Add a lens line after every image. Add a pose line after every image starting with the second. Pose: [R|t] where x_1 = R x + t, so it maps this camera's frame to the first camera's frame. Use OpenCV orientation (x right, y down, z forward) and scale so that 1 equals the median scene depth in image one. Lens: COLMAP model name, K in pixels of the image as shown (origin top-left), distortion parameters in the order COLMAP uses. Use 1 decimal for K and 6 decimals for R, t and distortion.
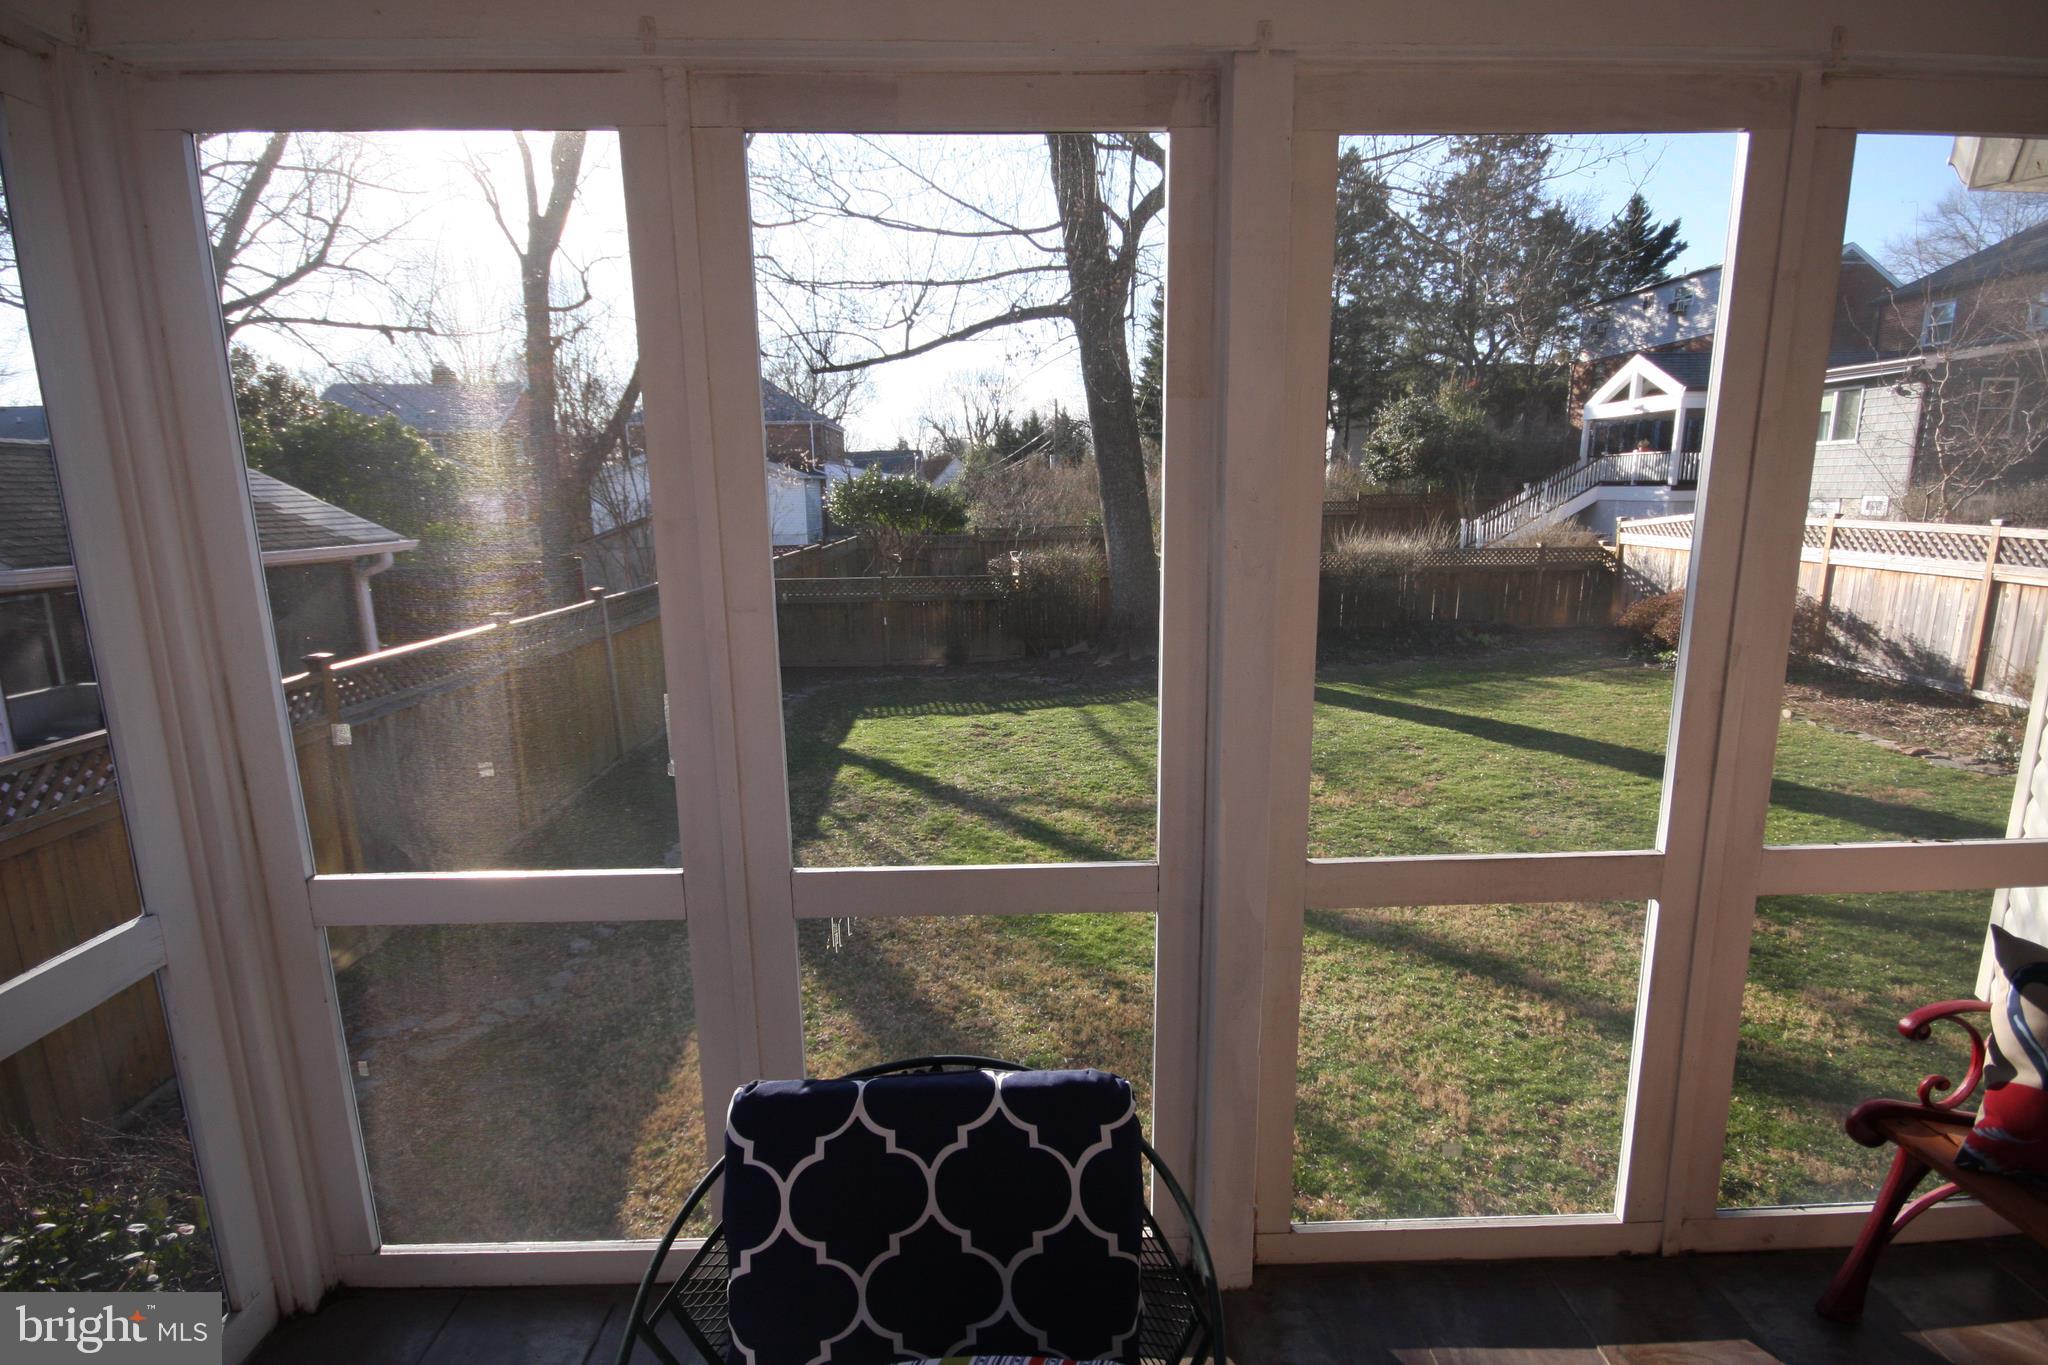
lens RADIAL K [[952.0, 0, 1024.0], [0, 952.0, 682.5], [0, 0, 1]] dist [0.014426, -0.016309]
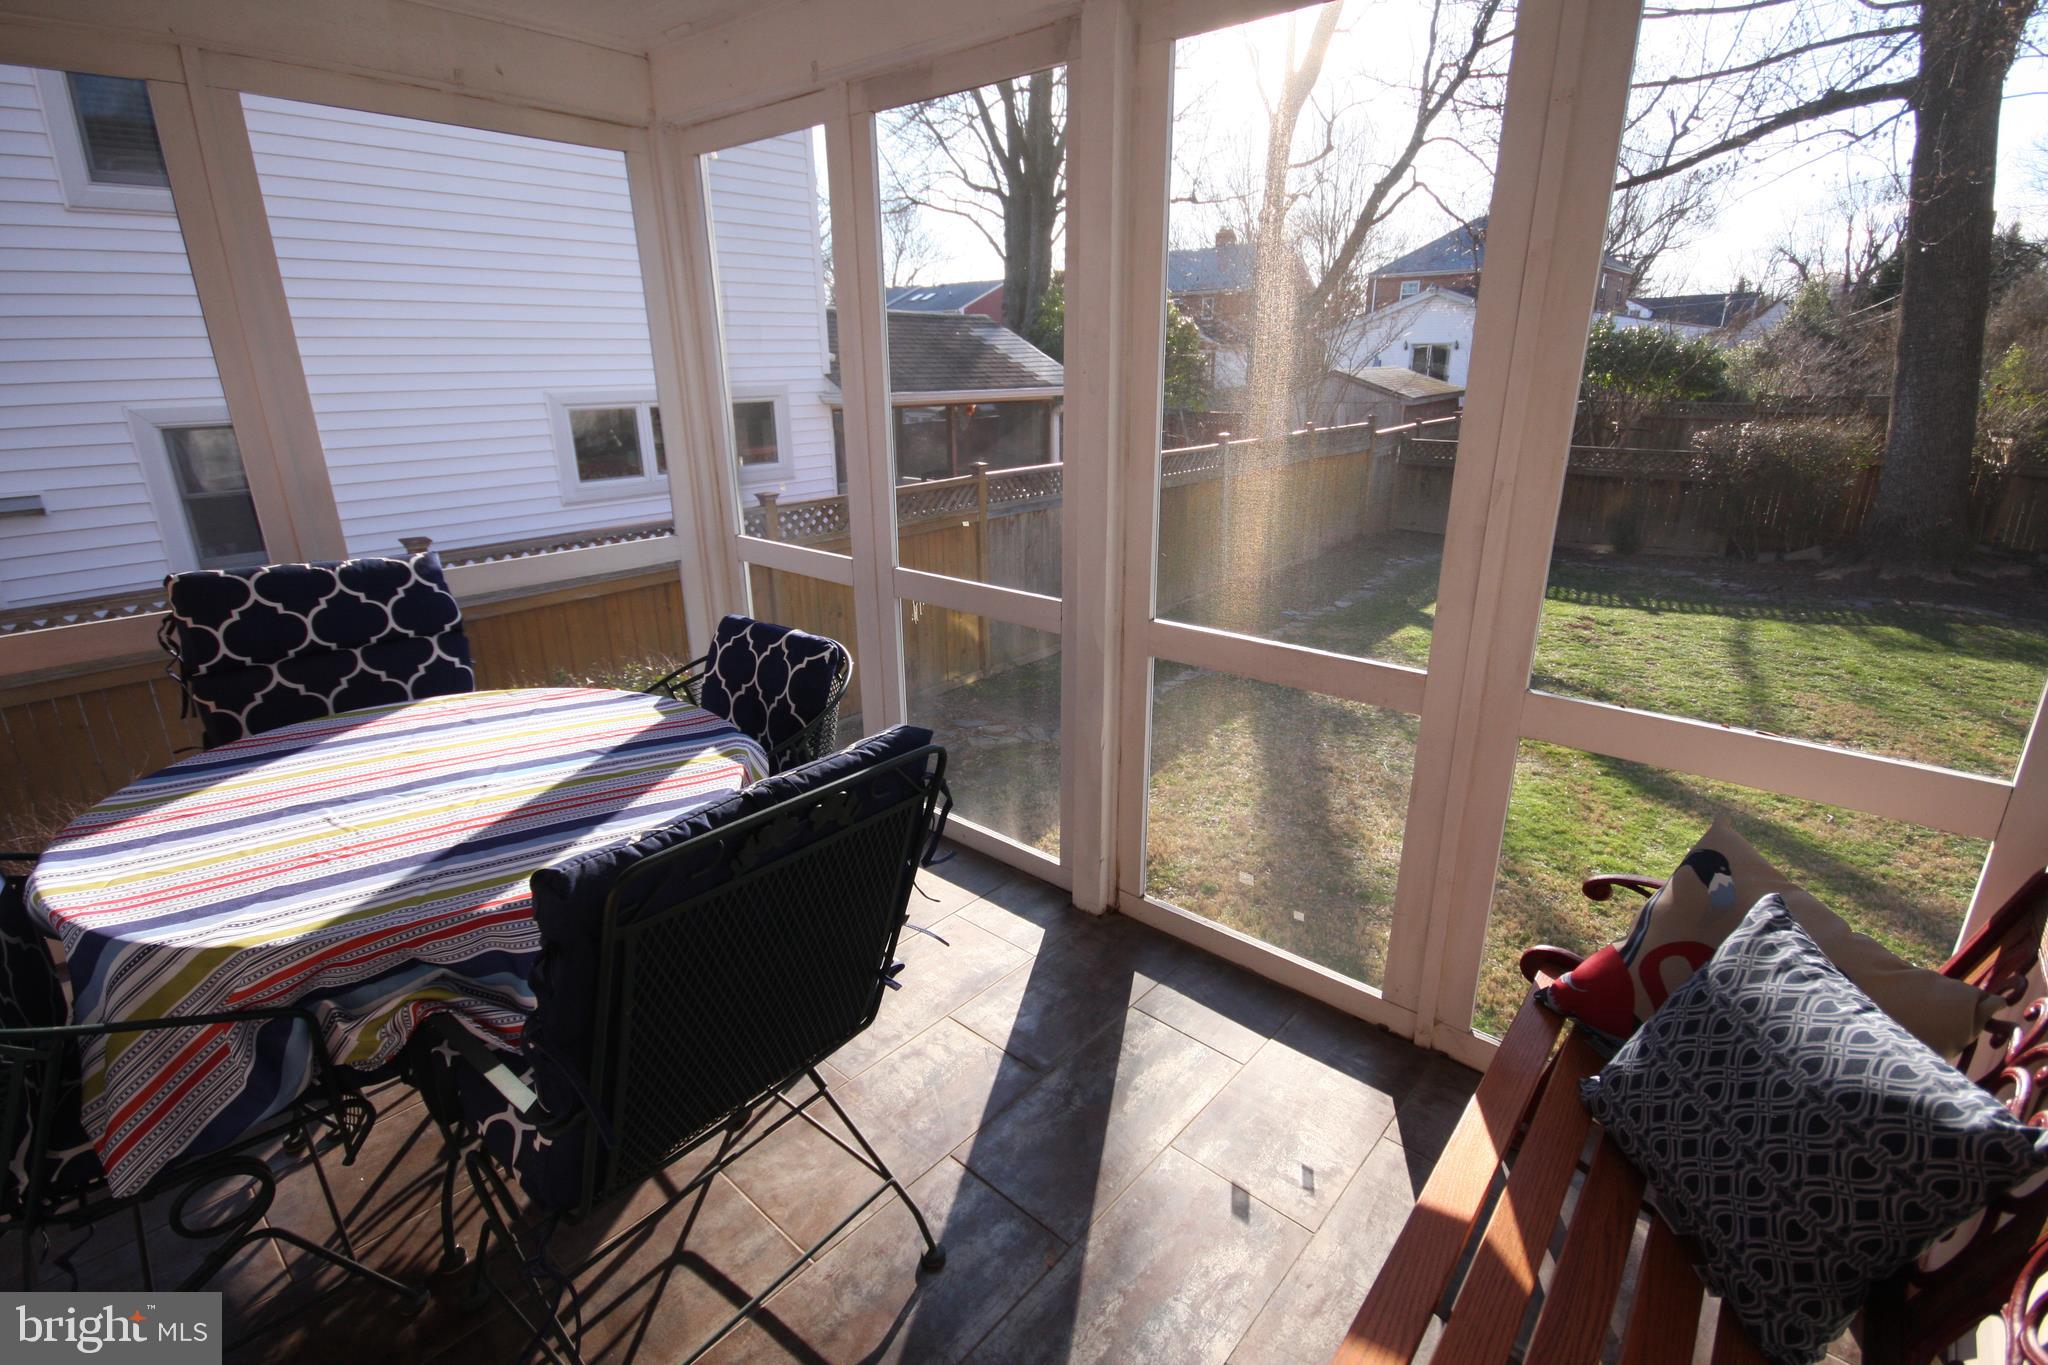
lens RADIAL K [[952.0, 0, 1024.0], [0, 952.0, 682.5], [0, 0, 1]] dist [0.014426, -0.016309]
pose [[0.736284, 0.224590, -0.638314, 0.140690], [-0.133530, 0.972988, 0.188319, 0.006114], [0.663367, -0.053422, 0.746385, -0.016588]]
